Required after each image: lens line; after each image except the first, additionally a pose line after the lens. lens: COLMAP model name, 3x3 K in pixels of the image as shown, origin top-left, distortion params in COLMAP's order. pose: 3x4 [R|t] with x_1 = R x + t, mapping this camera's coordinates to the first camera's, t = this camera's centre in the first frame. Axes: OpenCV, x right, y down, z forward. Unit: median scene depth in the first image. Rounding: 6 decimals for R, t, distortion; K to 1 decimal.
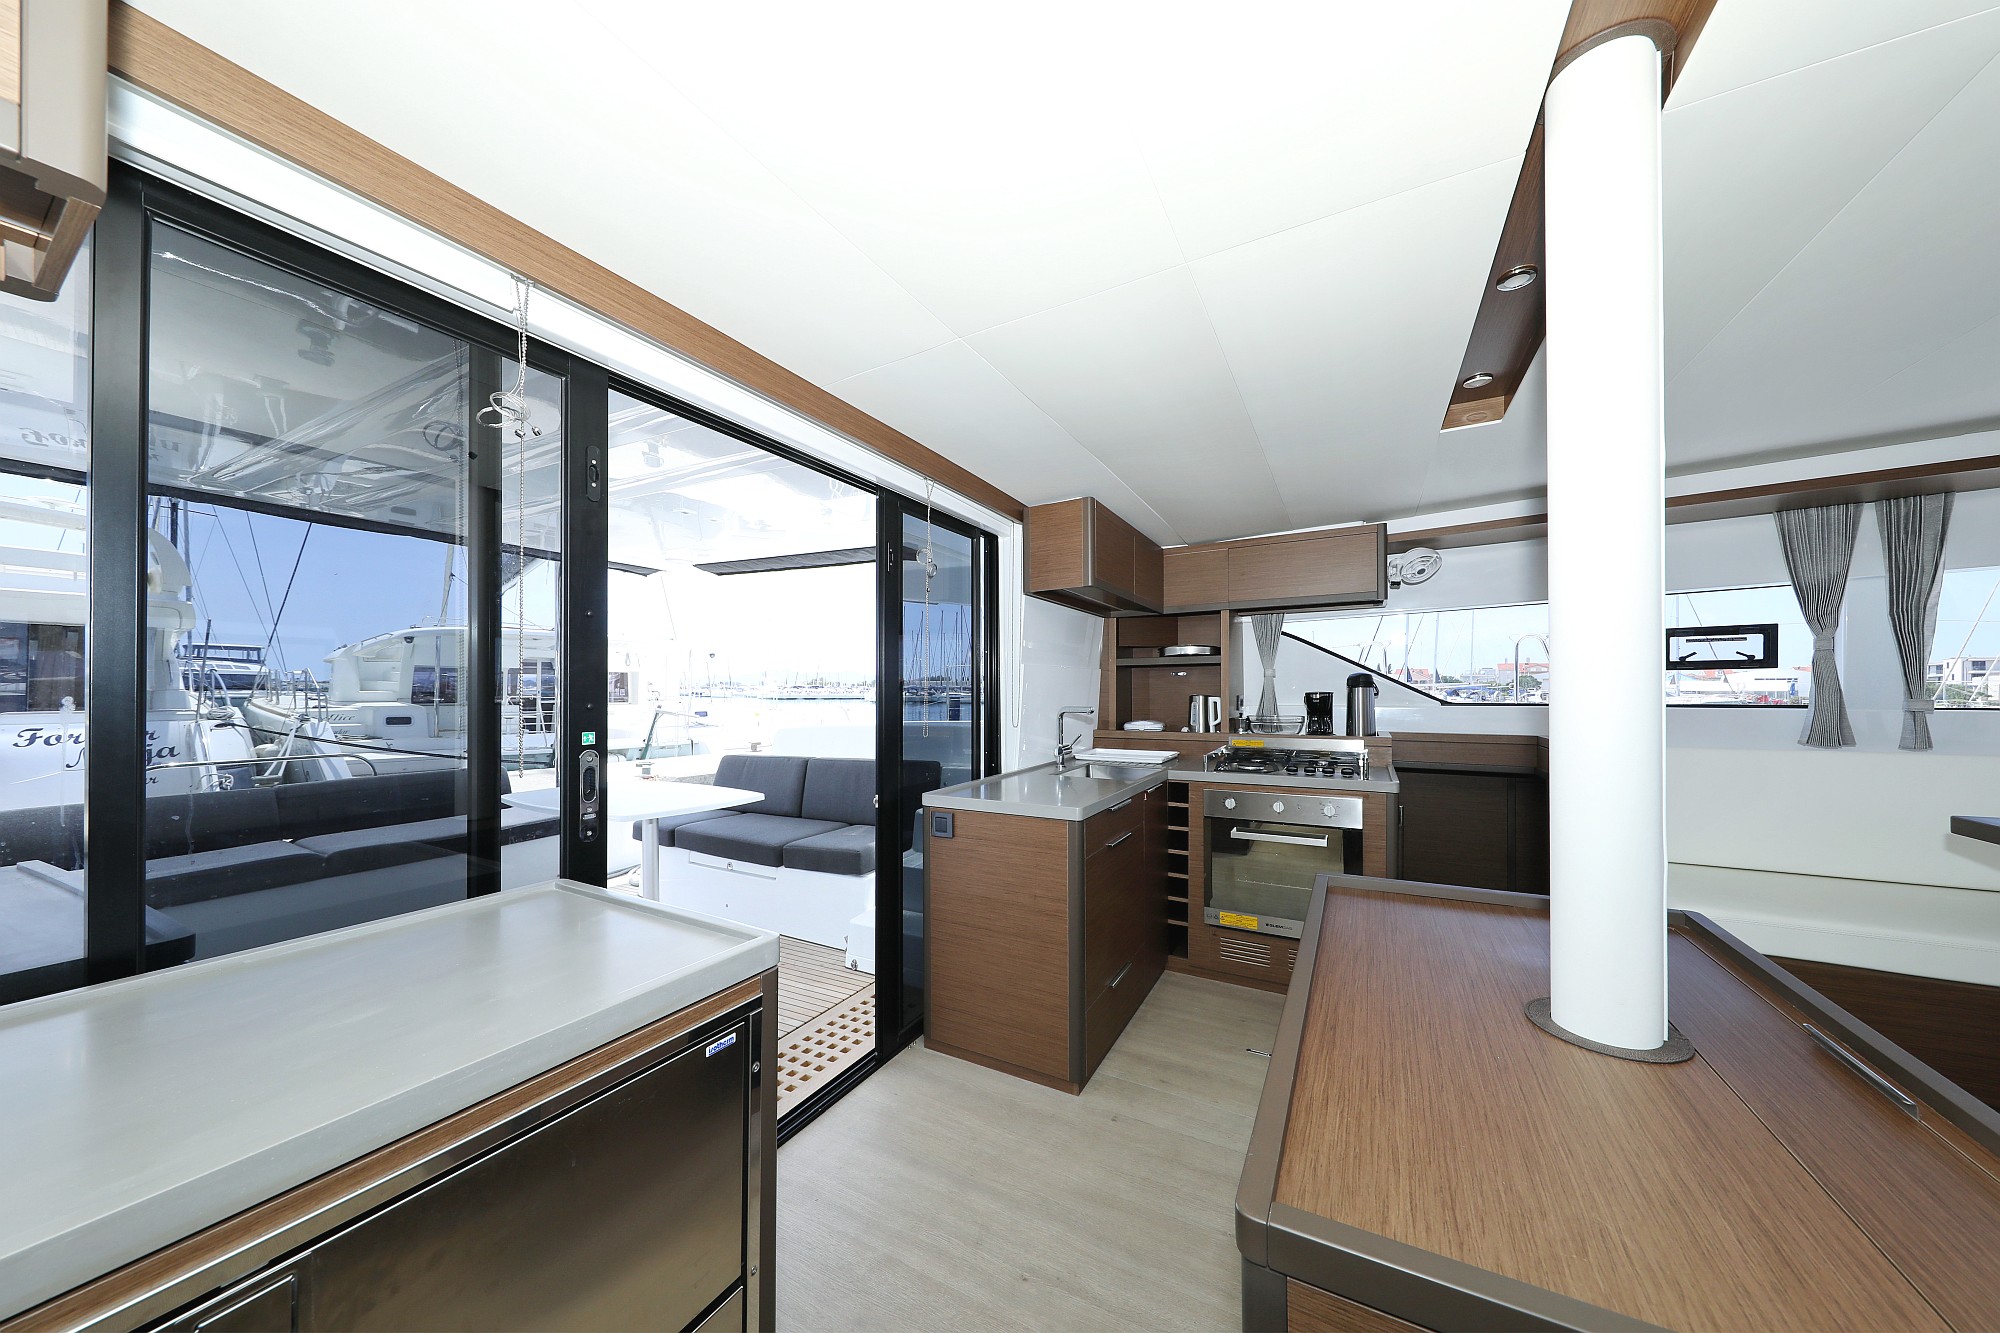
lens RADIAL K [[637.8, 0, 1000.0], [0, 637.8, 666.5], [0, 0, 1]] dist [0.001178, 0.001364]
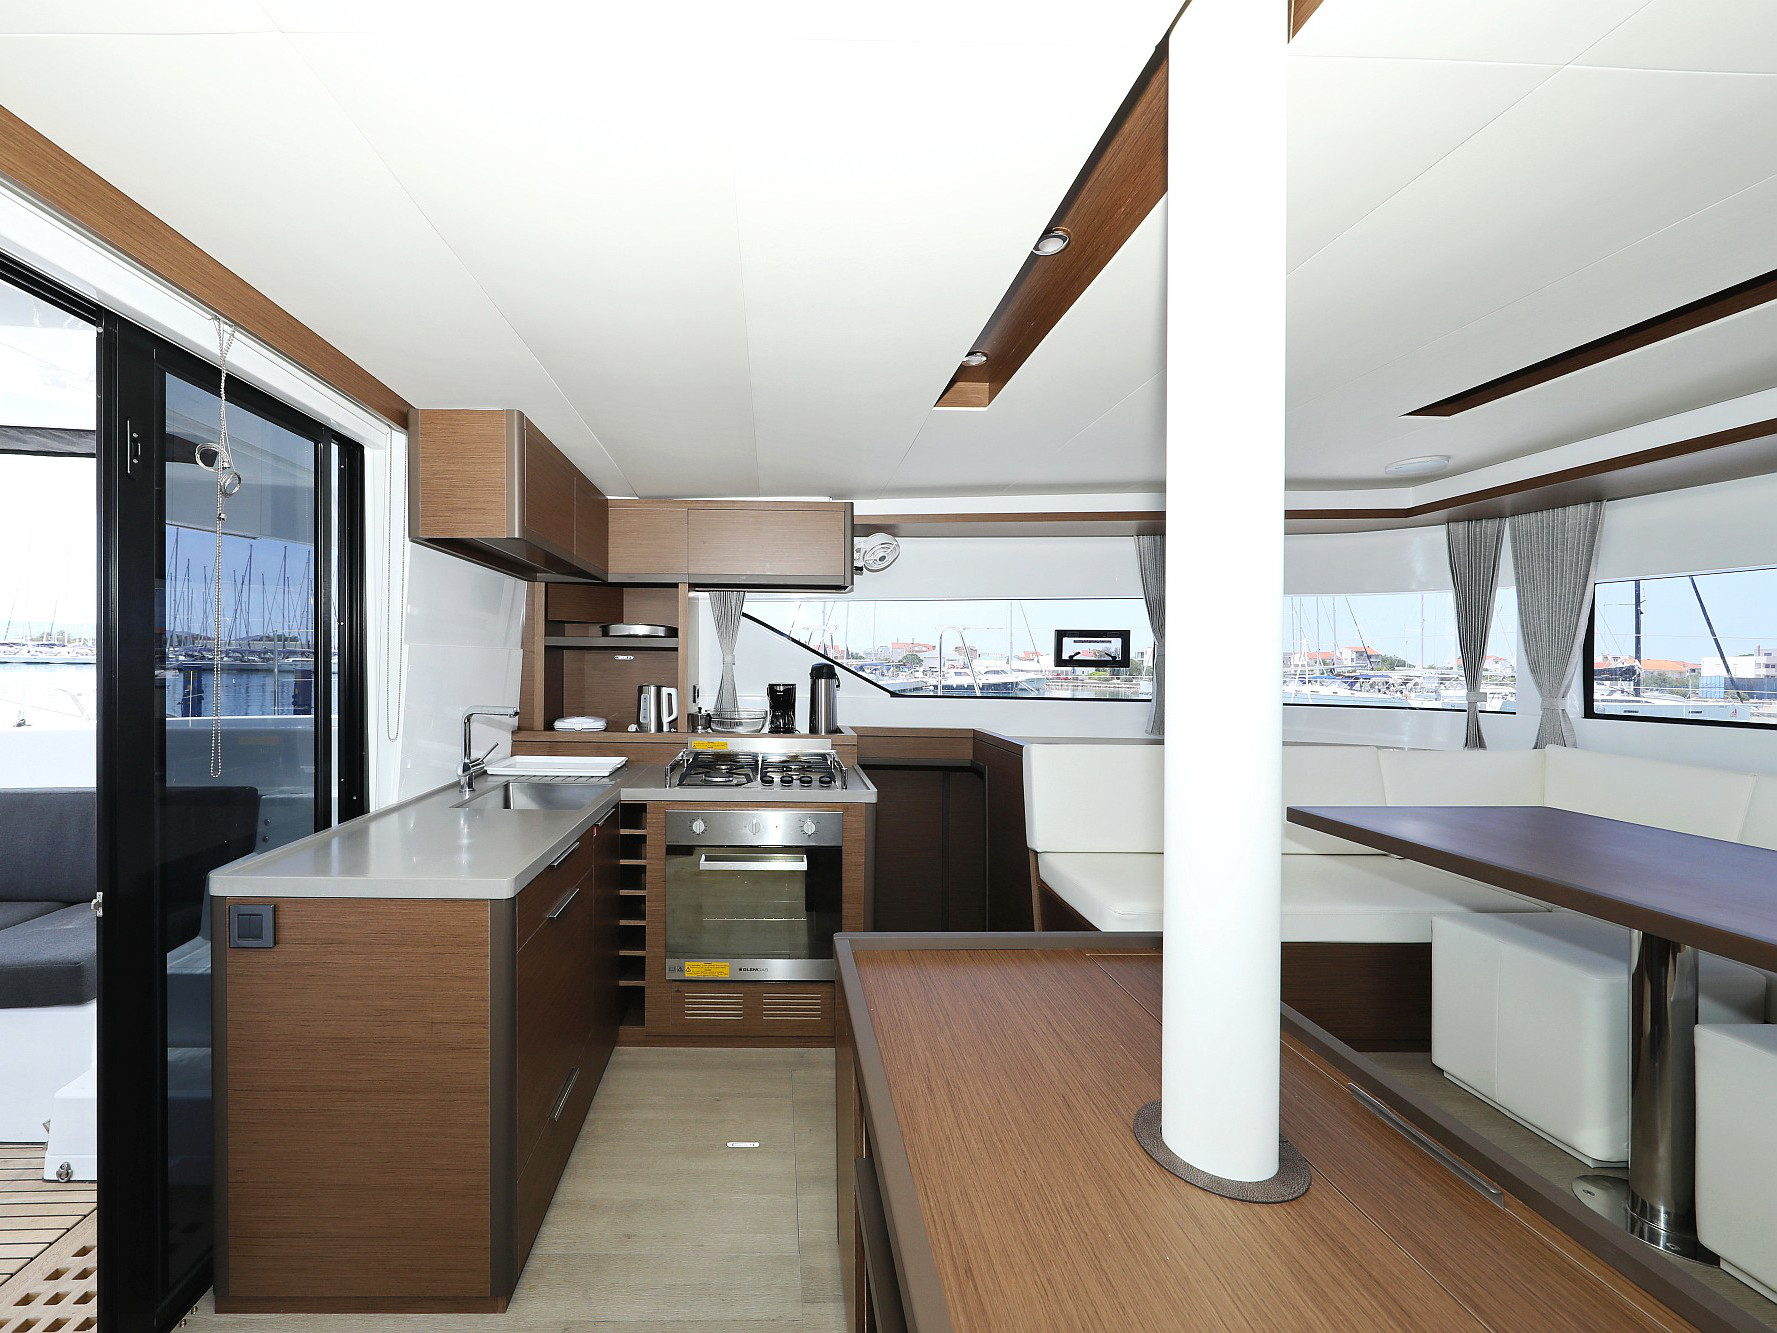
lens RADIAL K [[715.2, 0, 796.5], [0, 715.2, 667.8], [0, 0, 1]] dist [0.013569, 0.000352]
pose [[0.852742, 0.005378, 0.522304, -0.009395], [-0.031490, 0.998657, 0.041129, -0.024539], [-0.521382, -0.051520, 0.851767, 0.140101]]
